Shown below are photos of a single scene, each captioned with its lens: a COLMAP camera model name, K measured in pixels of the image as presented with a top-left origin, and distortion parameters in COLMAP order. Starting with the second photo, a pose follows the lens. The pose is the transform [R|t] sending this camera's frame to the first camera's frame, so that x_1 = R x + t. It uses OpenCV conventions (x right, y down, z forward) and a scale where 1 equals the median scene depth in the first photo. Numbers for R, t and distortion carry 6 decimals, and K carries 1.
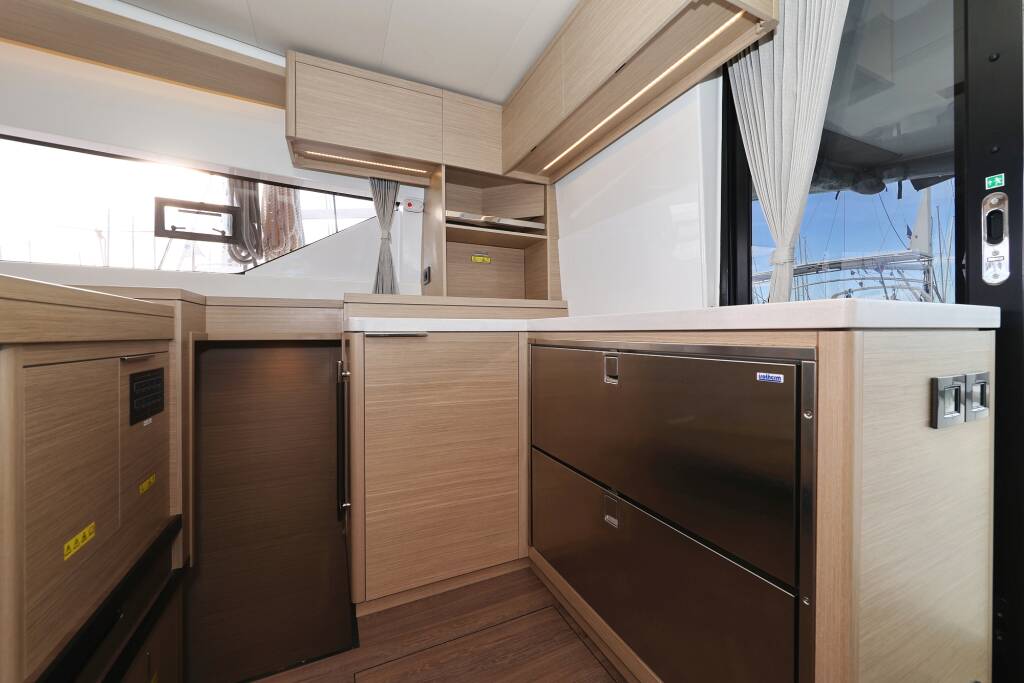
lens RADIAL K [[382.6, 0, 491.8], [0, 382.6, 342.2], [0, 0, 1]] dist [-0.000534, -0.000450]
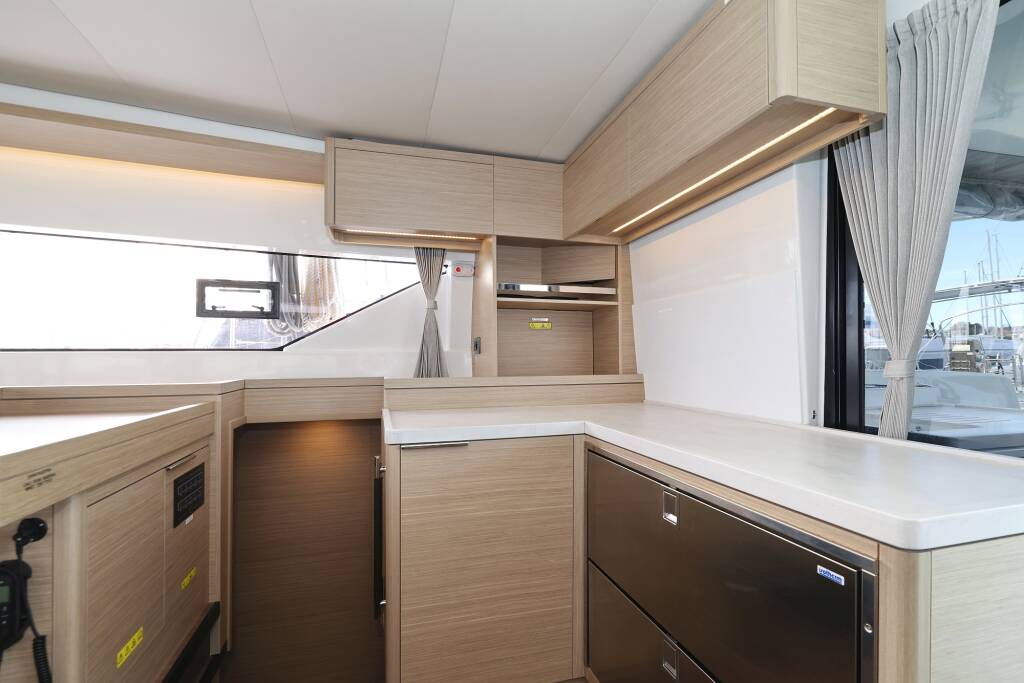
lens RADIAL K [[478.0, 0, 514.8], [0, 478.0, 358.3], [0, 0, 1]] dist [0.000572, 0.000809]
pose [[0.991476, 0.025251, -0.127816, 0.067131], [-0.021939, 0.999388, 0.027255, -0.212732], [0.128426, -0.024218, 0.991423, -0.088846]]
